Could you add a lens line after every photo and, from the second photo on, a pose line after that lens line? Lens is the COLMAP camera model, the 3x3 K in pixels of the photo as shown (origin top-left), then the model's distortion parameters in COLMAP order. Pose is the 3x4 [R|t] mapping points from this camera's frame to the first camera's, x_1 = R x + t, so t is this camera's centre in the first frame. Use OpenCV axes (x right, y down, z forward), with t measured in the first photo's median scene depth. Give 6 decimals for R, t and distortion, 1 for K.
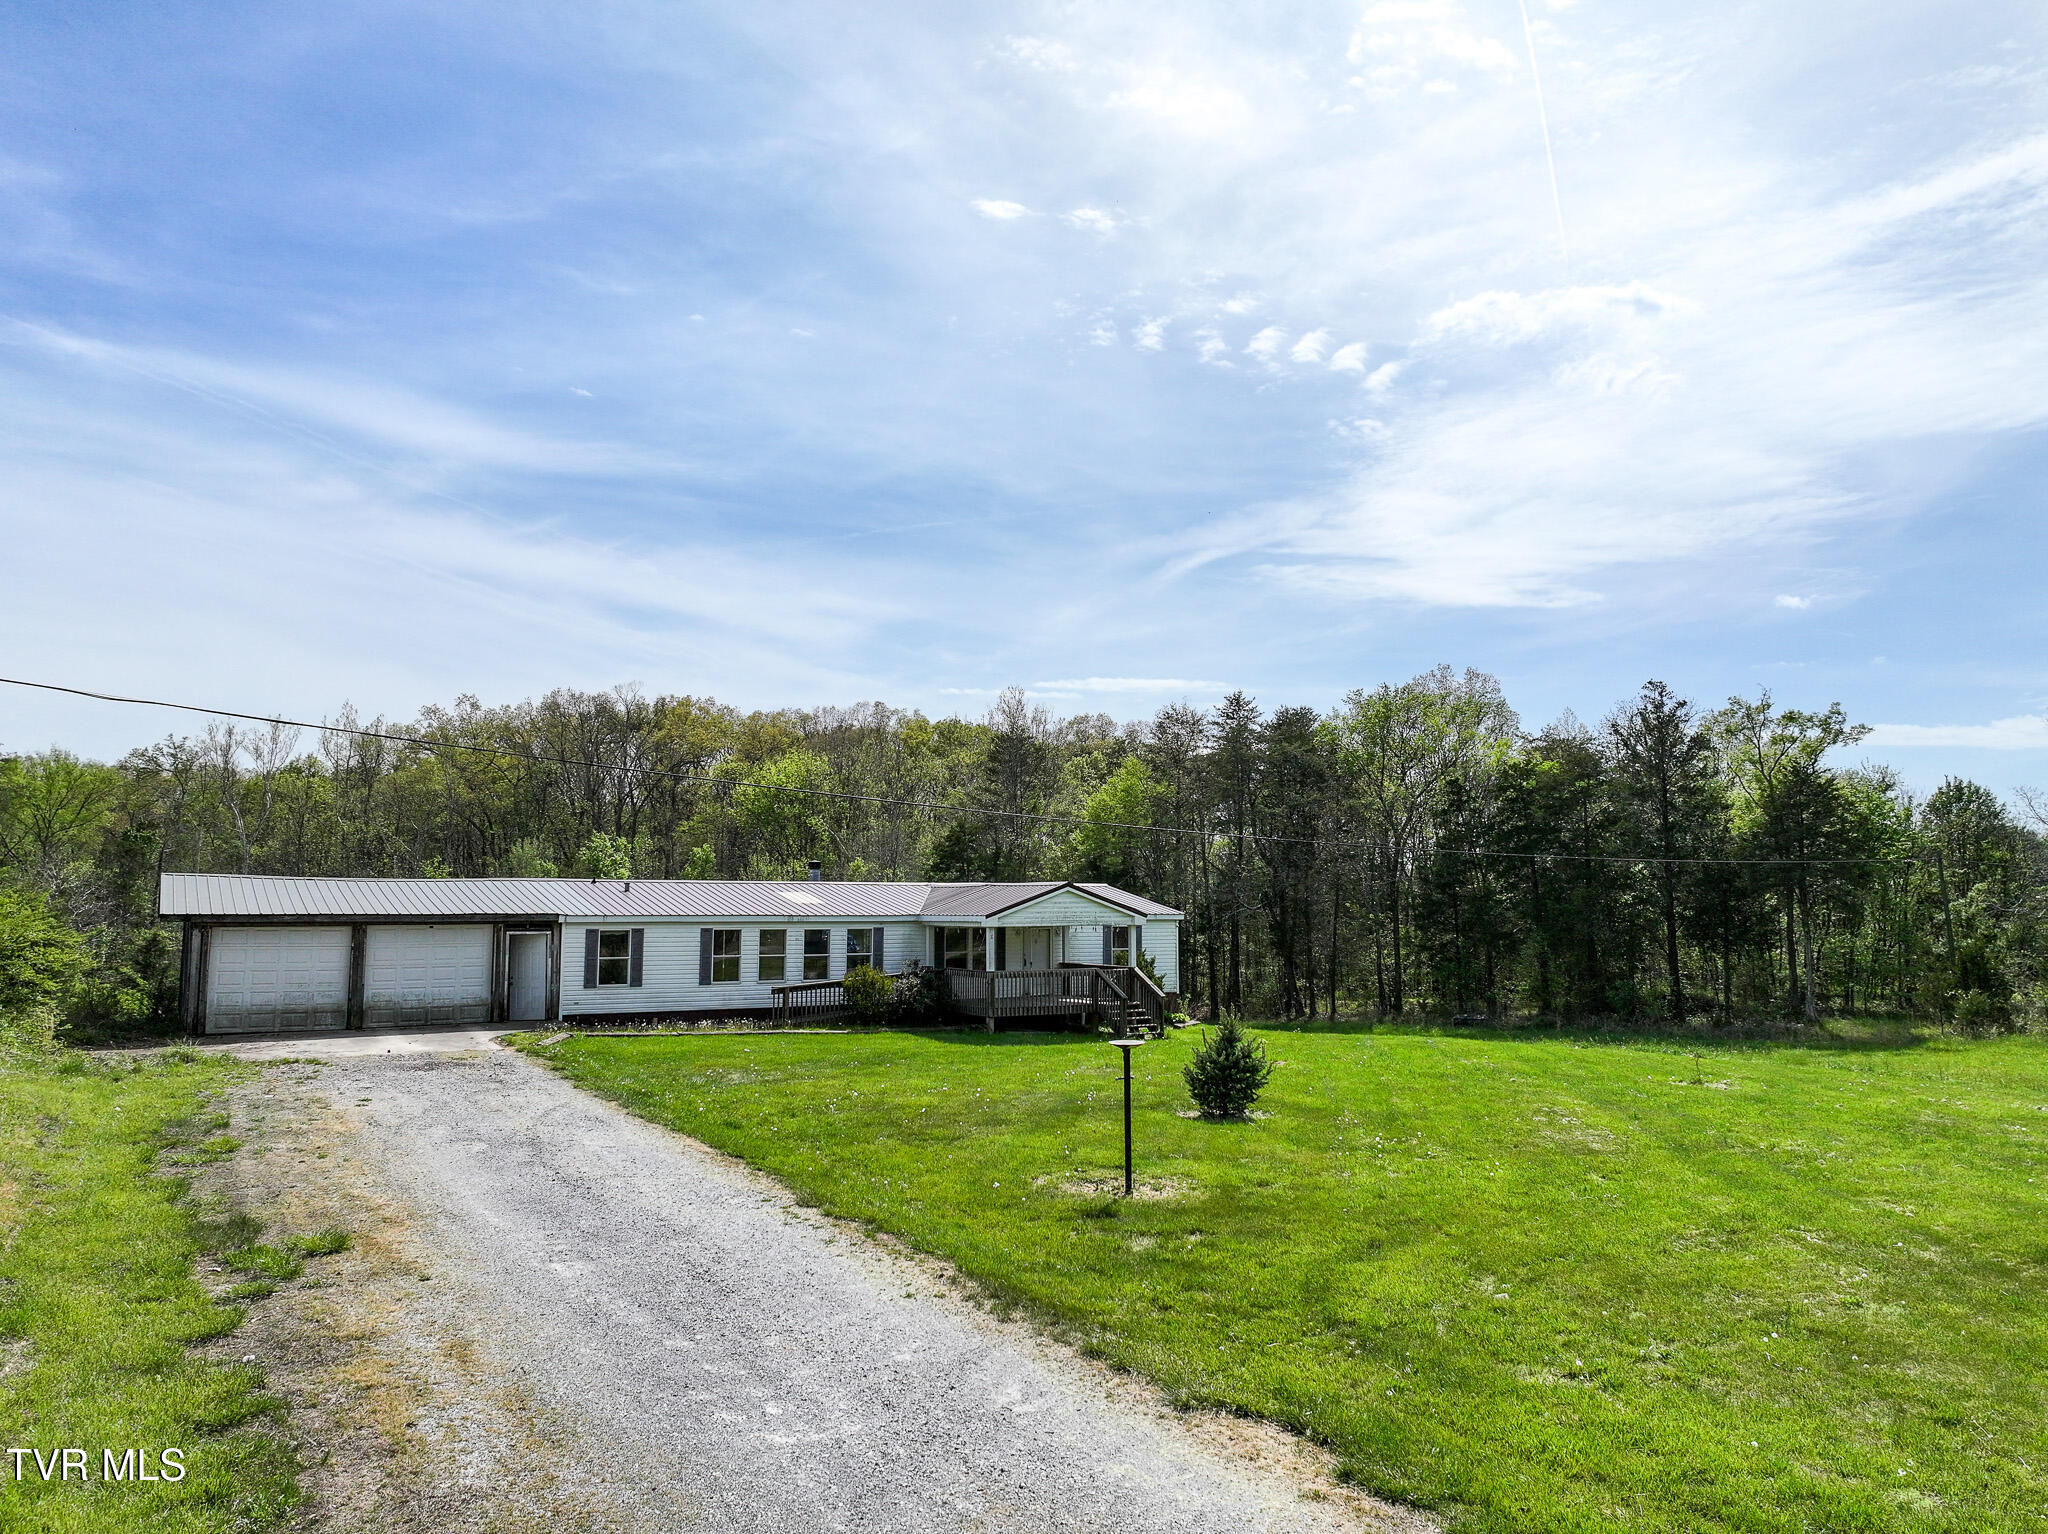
lens RADIAL K [[1437.5, 0, 1021.9], [0, 1437.5, 801.6], [0, 0, 1]] dist [0.001642, 0.013543]
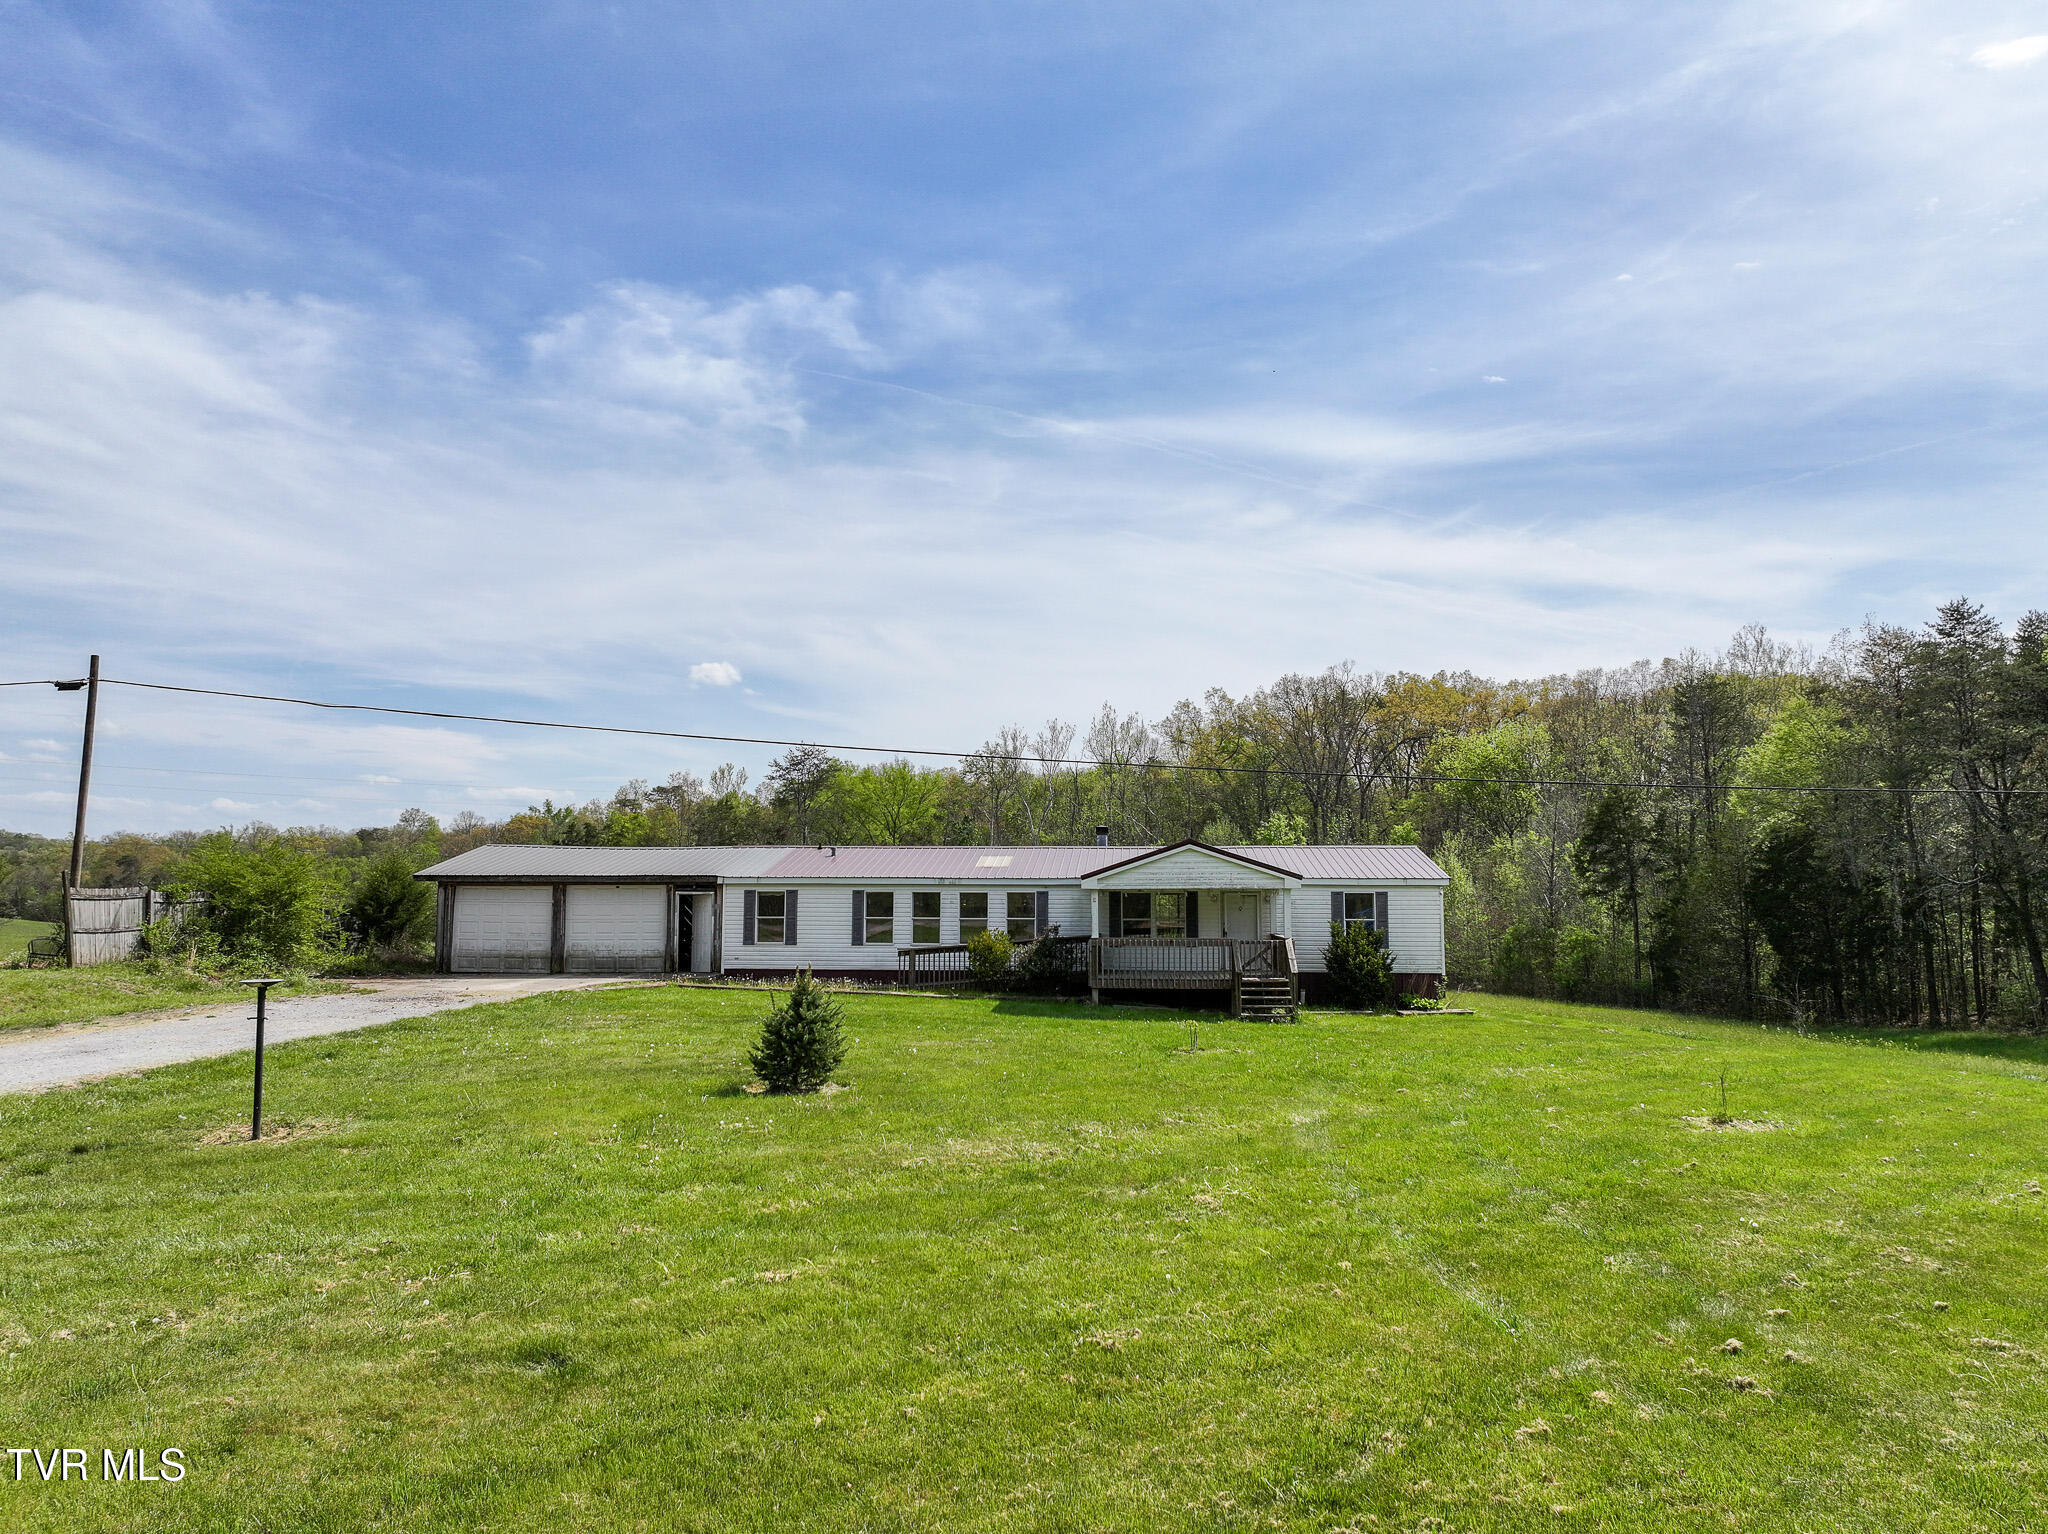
lens RADIAL K [[1437.5, 0, 1036.1], [0, 1437.5, 776.0], [0, 0, 1]] dist [0.001642, 0.013543]
pose [[0.813639, -0.046358, -0.579519, 0.307918], [0.040863, 0.998911, -0.022535, 0.022299], [0.579932, -0.005345, 0.814647, 0.152313]]
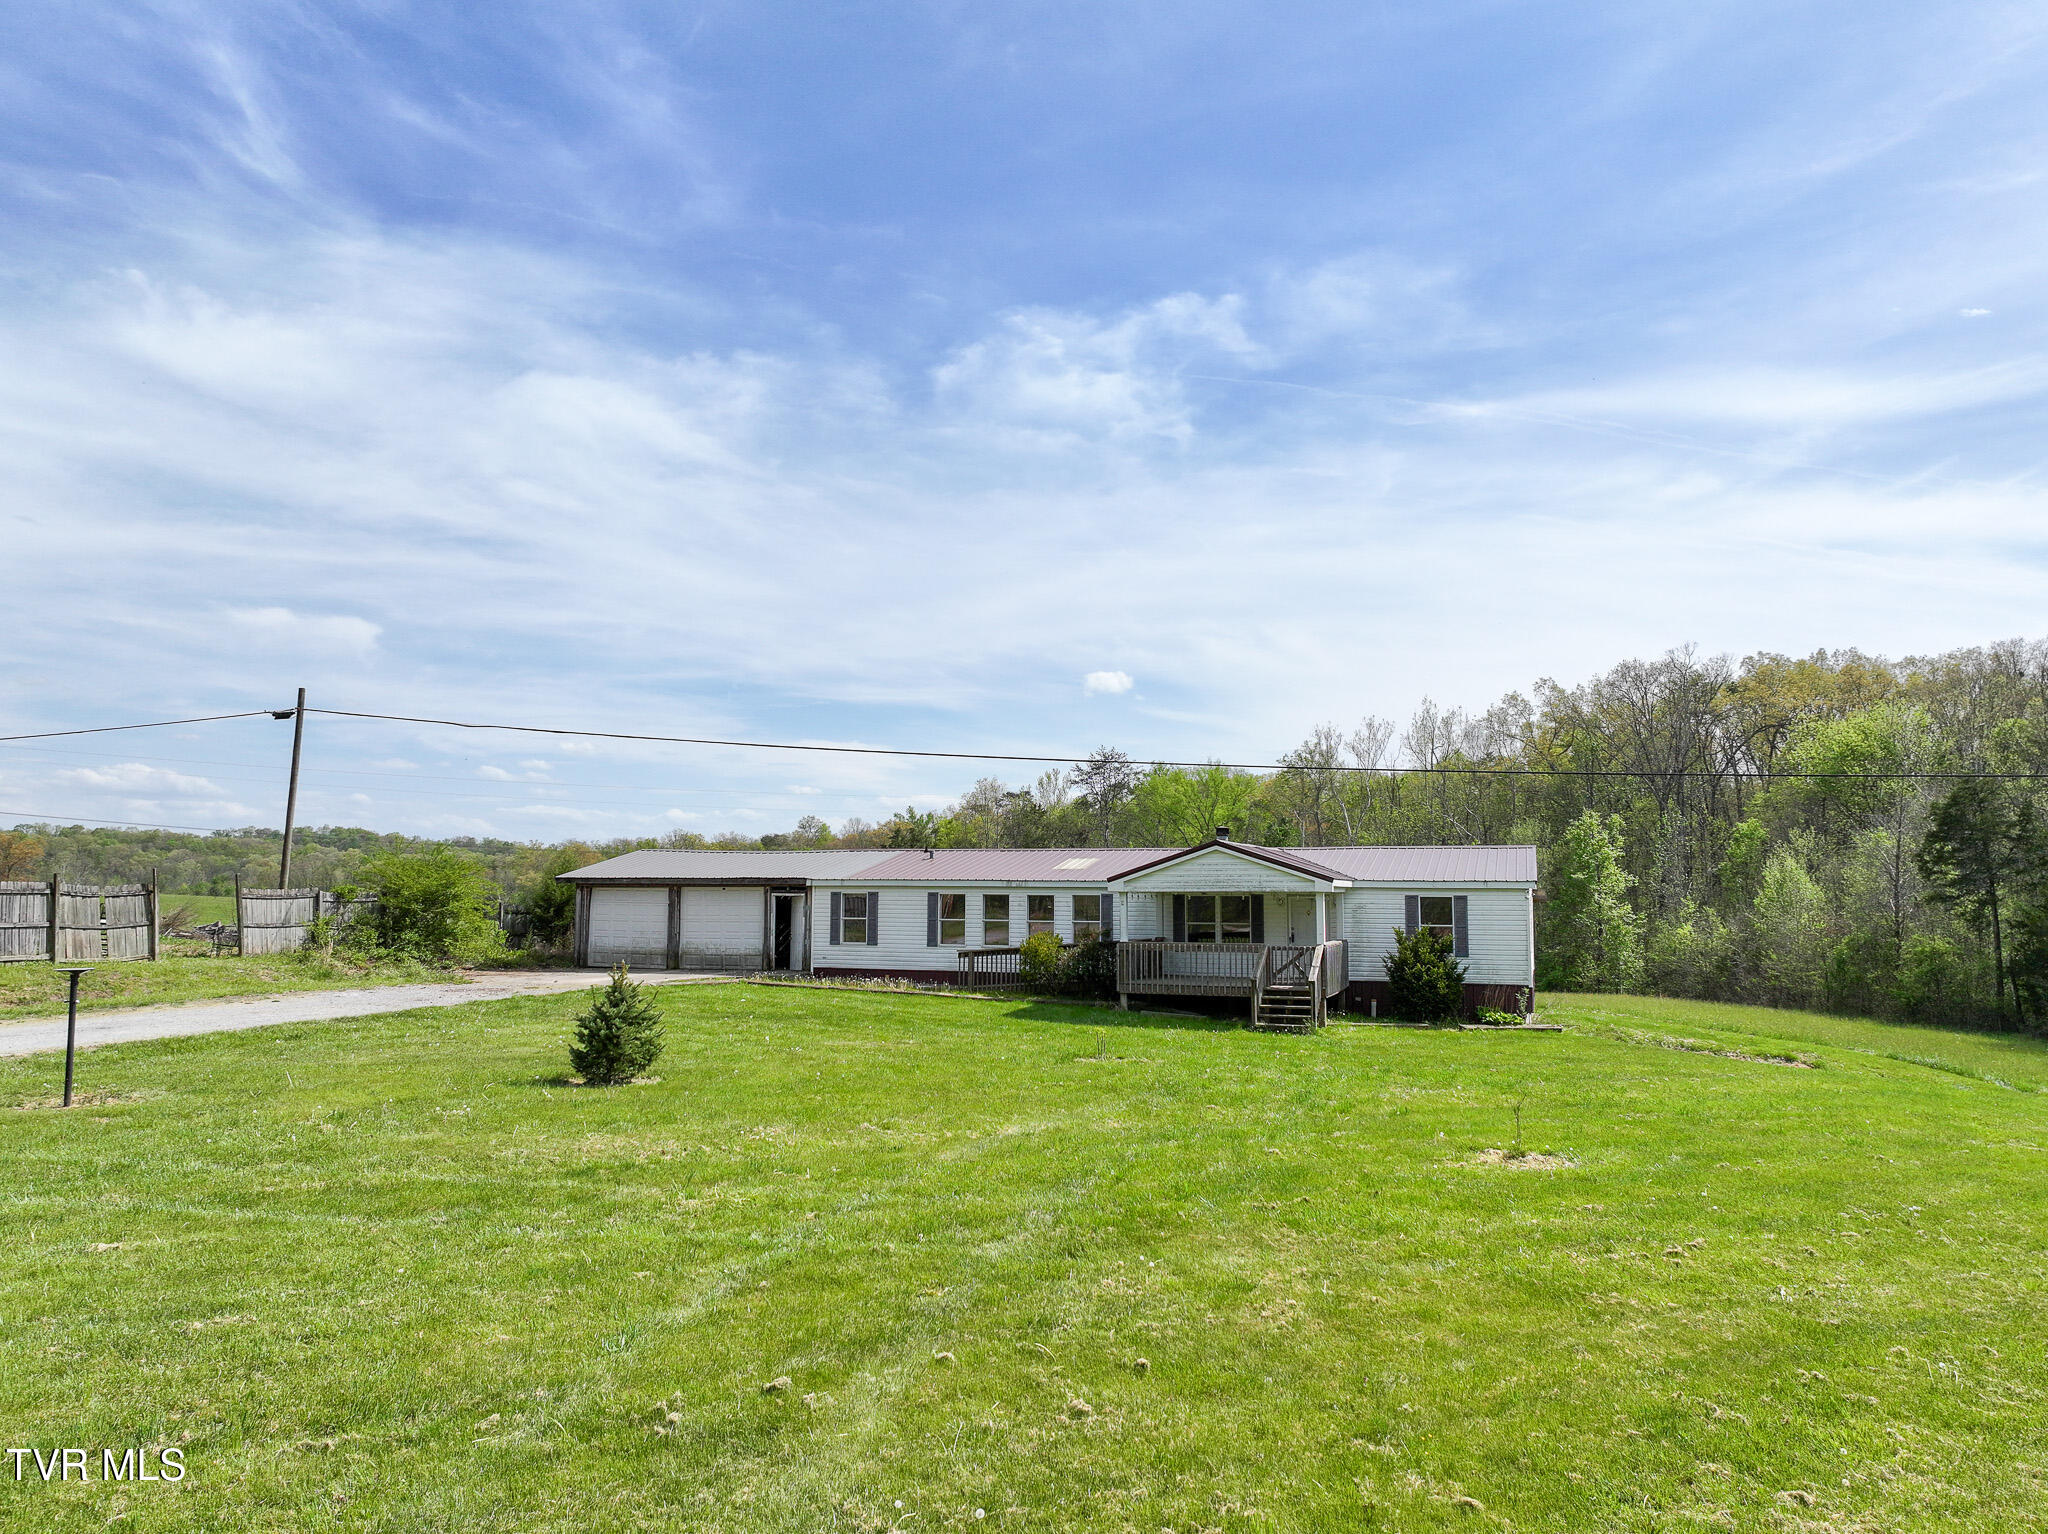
lens RADIAL K [[1437.5, 0, 1047.5], [0, 1437.5, 781.8], [0, 0, 1]] dist [0.001642, 0.013543]
pose [[0.631544, -0.058446, -0.773134, 0.409881], [0.052225, 0.998097, -0.032791, 0.029822], [0.773579, -0.019668, 0.633394, 0.259983]]
